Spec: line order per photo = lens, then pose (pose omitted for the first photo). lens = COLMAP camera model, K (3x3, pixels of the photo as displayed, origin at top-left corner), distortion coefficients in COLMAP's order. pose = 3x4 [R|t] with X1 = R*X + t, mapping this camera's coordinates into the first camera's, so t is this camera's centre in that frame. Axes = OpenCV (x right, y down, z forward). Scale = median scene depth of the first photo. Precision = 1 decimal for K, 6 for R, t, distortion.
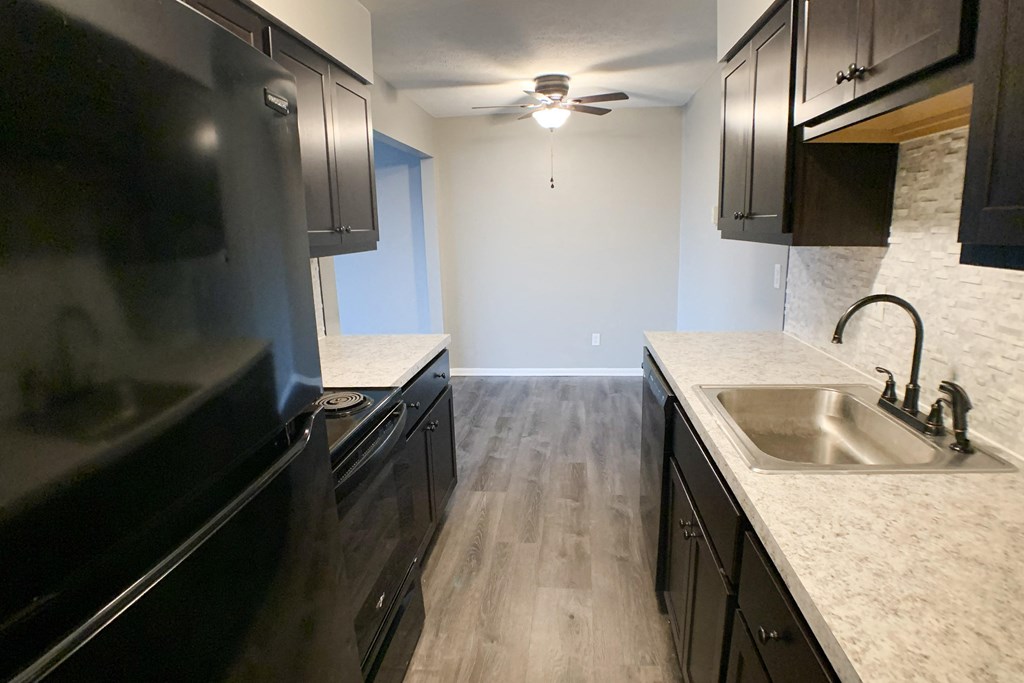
lens RADIAL K [[553.7, 0, 512.0], [0, 553.7, 341.5], [0, 0, 1]] dist [-0.092255, 0.000001]
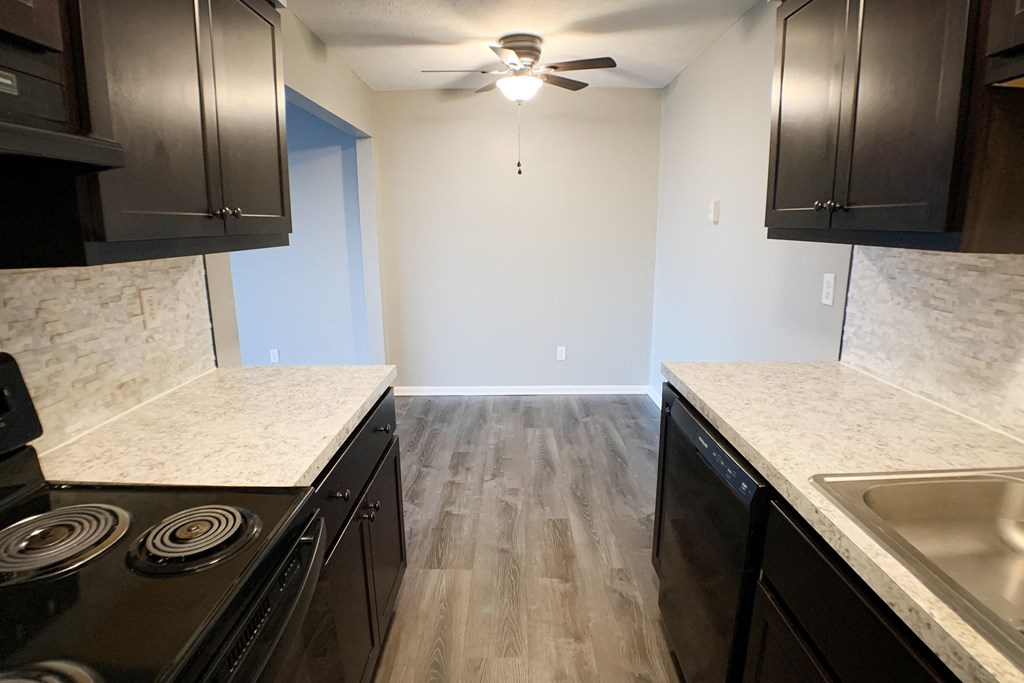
lens RADIAL K [[532.0, 0, 512.0], [0, 532.0, 341.5], [0, 0, 1]] dist [-0.079614, -0.000090]
pose [[0.993080, -0.002559, 0.117410, -0.034832], [0.001800, 0.999977, 0.006570, -0.039665], [-0.117424, -0.006313, 0.993062, 0.246328]]
